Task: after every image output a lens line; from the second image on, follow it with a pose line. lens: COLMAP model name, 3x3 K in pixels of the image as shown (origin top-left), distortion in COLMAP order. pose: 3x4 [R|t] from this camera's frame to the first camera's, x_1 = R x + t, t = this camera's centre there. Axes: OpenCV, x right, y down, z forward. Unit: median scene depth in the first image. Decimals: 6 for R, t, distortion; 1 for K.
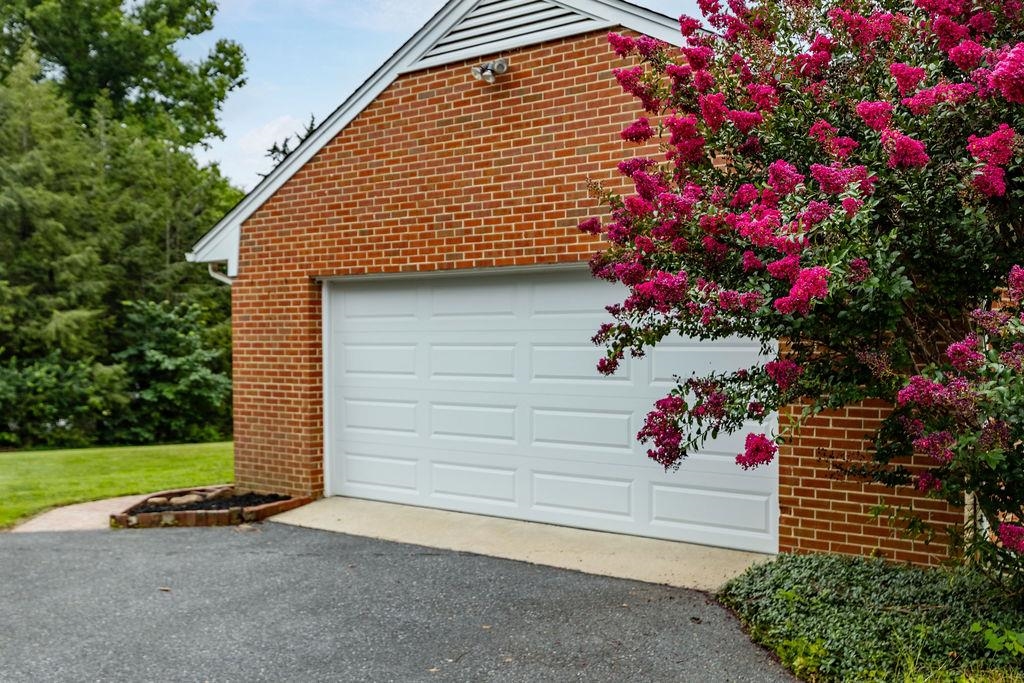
lens RADIAL K [[1114.3, 0, 511.2], [0, 1114.3, 343.6], [0, 0, 1]] dist [0.027393, 0.000000]
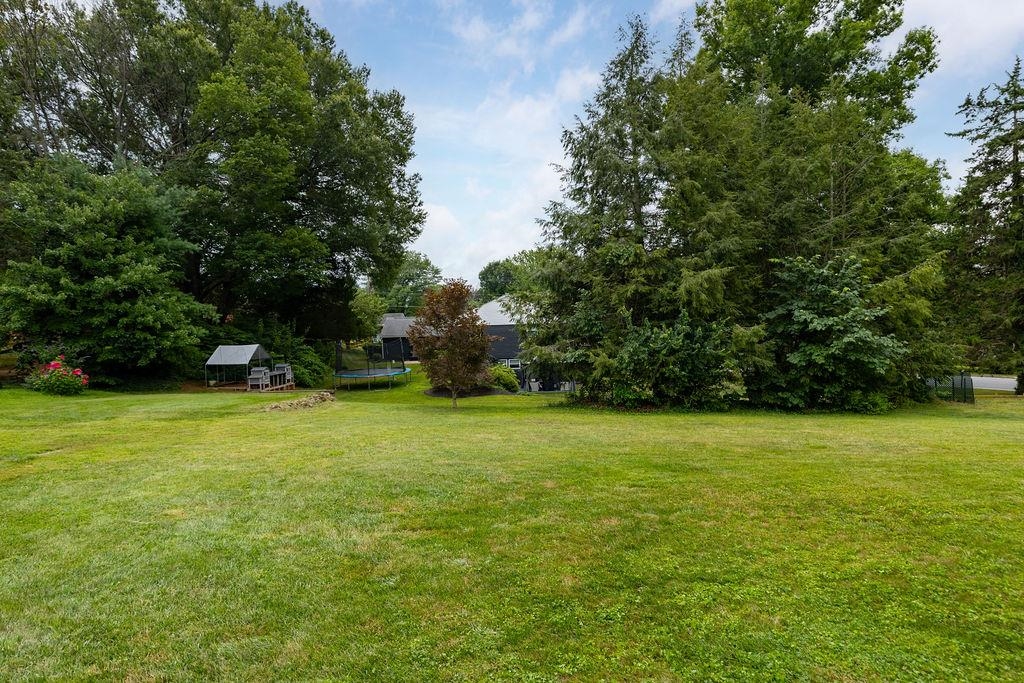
lens RADIAL K [[614.6, 0, 511.3], [0, 614.6, 336.1], [0, 0, 1]] dist [-0.008259, 0.002065]
pose [[0.652722, 0.005339, -0.757579, -0.093988], [0.017910, 0.999587, 0.022475, 0.012021], [0.757386, -0.028238, 0.652356, 0.486531]]
